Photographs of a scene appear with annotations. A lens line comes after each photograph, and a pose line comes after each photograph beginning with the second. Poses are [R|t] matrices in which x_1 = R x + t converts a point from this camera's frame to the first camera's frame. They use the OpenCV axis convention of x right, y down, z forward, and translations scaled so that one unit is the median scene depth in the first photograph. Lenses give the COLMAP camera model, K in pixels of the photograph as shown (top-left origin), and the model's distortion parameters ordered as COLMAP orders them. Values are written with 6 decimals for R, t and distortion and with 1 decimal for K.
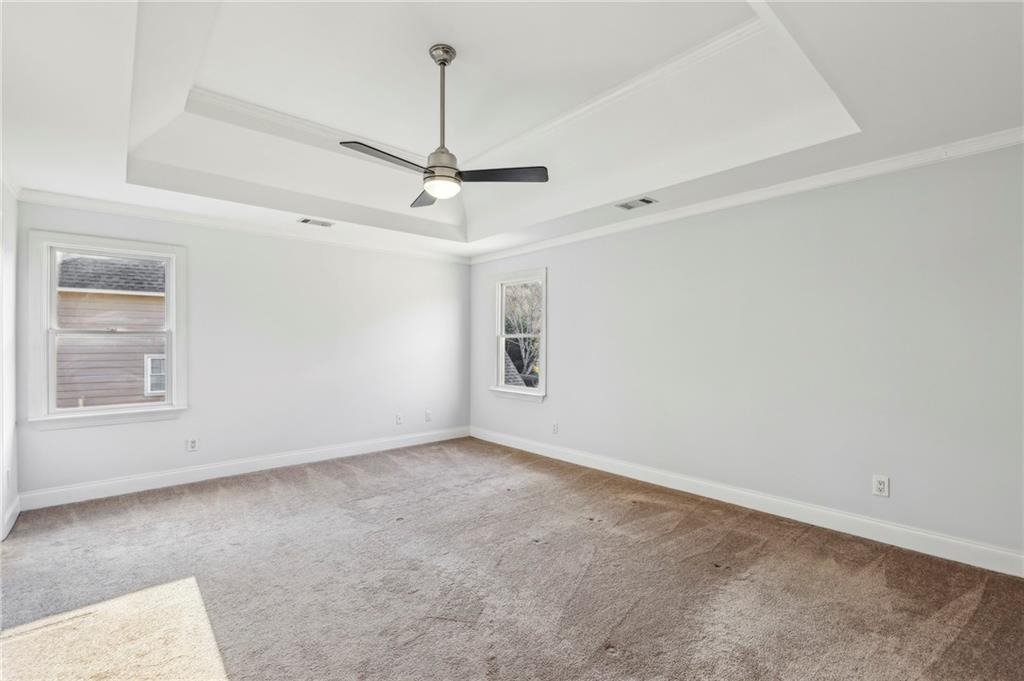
lens RADIAL K [[441.5, 0, 517.3], [0, 441.5, 345.1], [0, 0, 1]] dist [-0.005072, -0.000513]
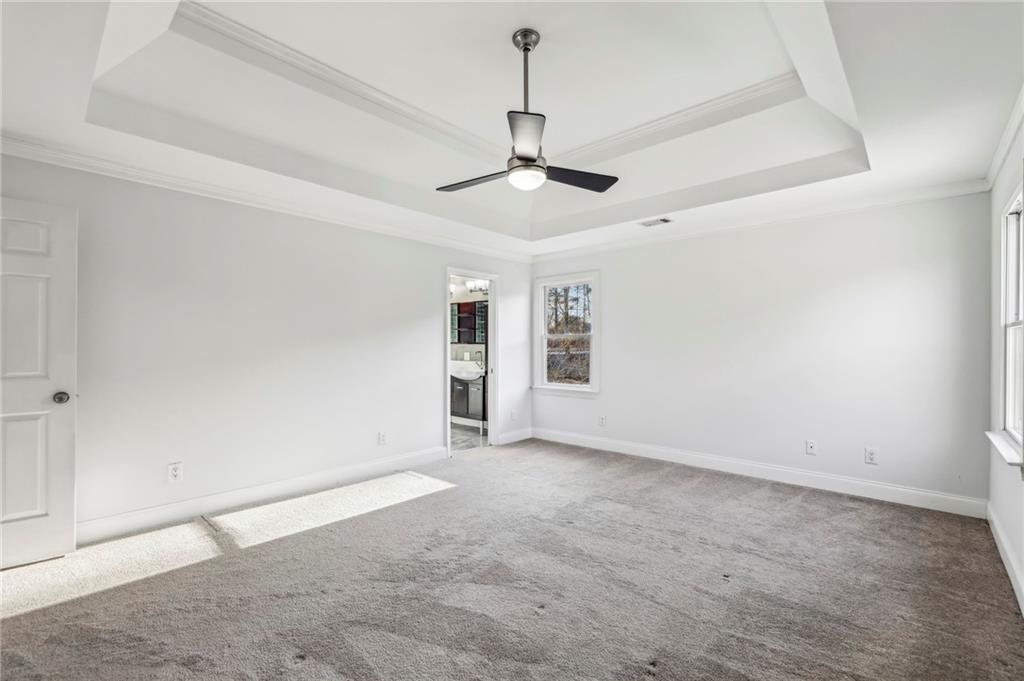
lens RADIAL K [[441.5, 0, 514.9], [0, 441.5, 348.1], [0, 0, 1]] dist [-0.005072, -0.000513]
pose [[0.107868, 0.007293, -0.994138, 0.560119], [-0.000794, 0.999973, 0.007249, 0.001399], [0.994165, 0.000008, 0.107871, 0.630883]]
